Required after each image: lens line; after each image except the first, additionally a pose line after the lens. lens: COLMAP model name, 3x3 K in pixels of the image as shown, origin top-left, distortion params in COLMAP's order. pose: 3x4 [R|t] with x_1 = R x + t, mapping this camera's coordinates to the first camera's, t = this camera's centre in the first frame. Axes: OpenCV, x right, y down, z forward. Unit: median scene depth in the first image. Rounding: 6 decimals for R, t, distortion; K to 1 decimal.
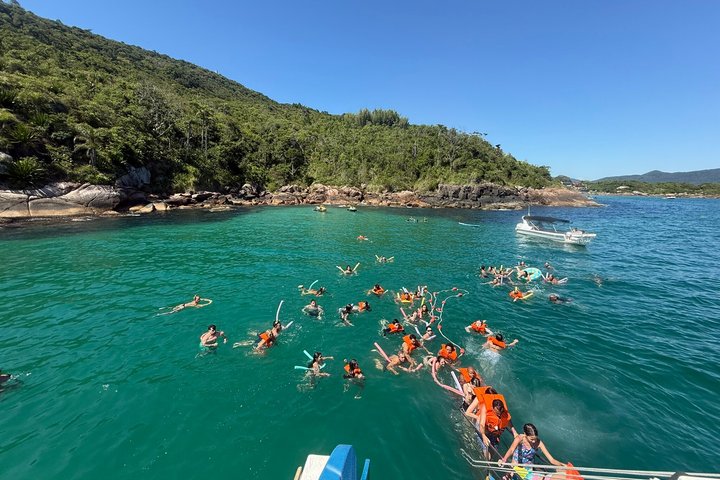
lens RADIAL K [[289.4, 0, 360.0], [0, 289.4, 240.0], [0, 0, 1]] dist [0.001905, -0.000325]
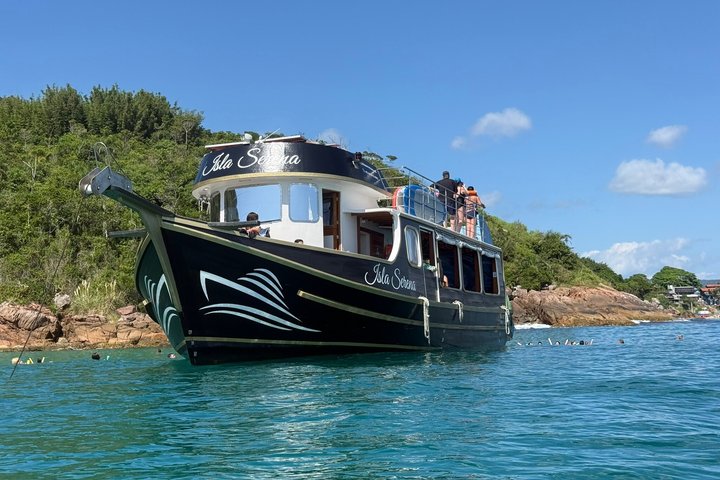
lens RADIAL K [[1023.2, 0, 360.0], [0, 1023.2, 240.0], [0, 0, 1]] dist [0.122698, -0.087024]
pose [[0.959128, -0.032608, 0.281089, 0.009457], [0.107087, 0.961287, -0.253888, 0.104245], [-0.261928, 0.273612, 0.925489, -0.279728]]
